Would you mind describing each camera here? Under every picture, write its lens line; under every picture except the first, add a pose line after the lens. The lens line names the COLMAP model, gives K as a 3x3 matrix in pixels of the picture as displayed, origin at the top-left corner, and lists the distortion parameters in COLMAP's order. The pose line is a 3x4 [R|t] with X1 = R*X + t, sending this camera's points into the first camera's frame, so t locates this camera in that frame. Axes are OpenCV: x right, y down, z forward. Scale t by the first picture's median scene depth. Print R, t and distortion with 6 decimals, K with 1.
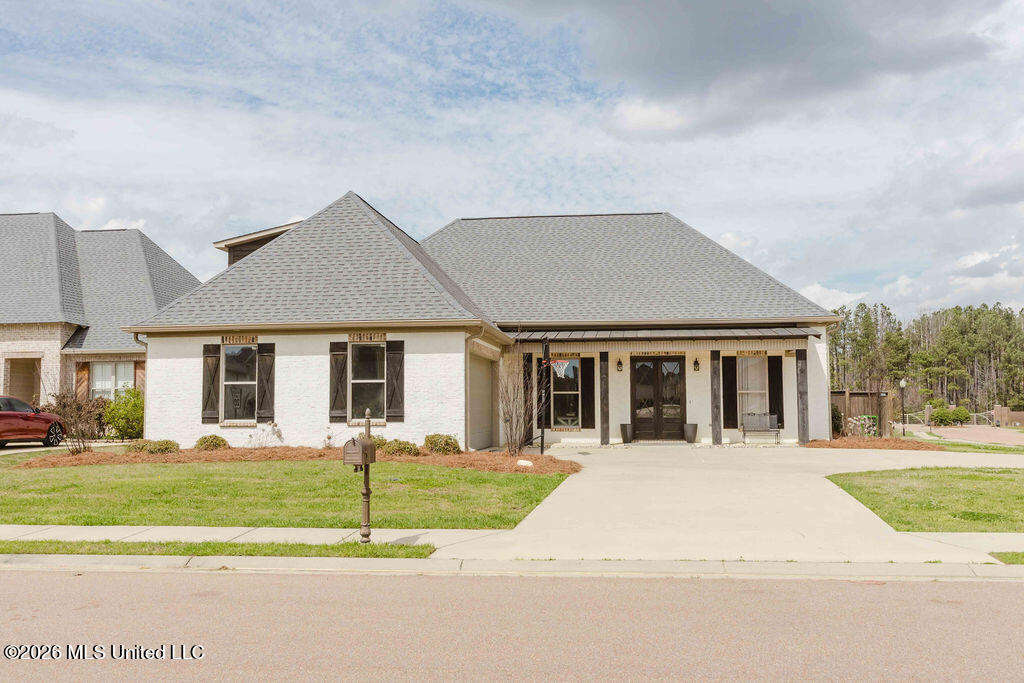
lens RADIAL K [[1032.5, 0, 508.7], [0, 1032.5, 490.8], [0, 0, 1]] dist [-0.003971, 0.006664]
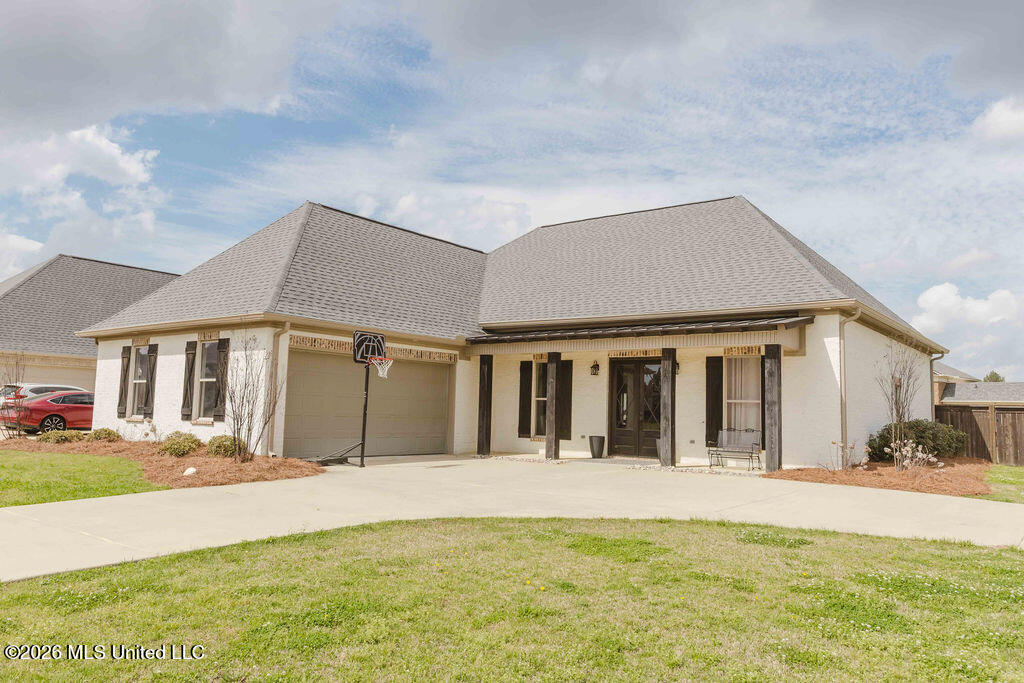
lens RADIAL K [[809.7, 0, 513.1], [0, 809.7, 346.1], [0, 0, 1]] dist [0.060897, -0.063044]
pose [[0.851735, -0.016474, -0.523714, 0.113301], [-0.071638, 0.986459, -0.147537, -0.009319], [0.519053, 0.163180, 0.839021, 0.105715]]
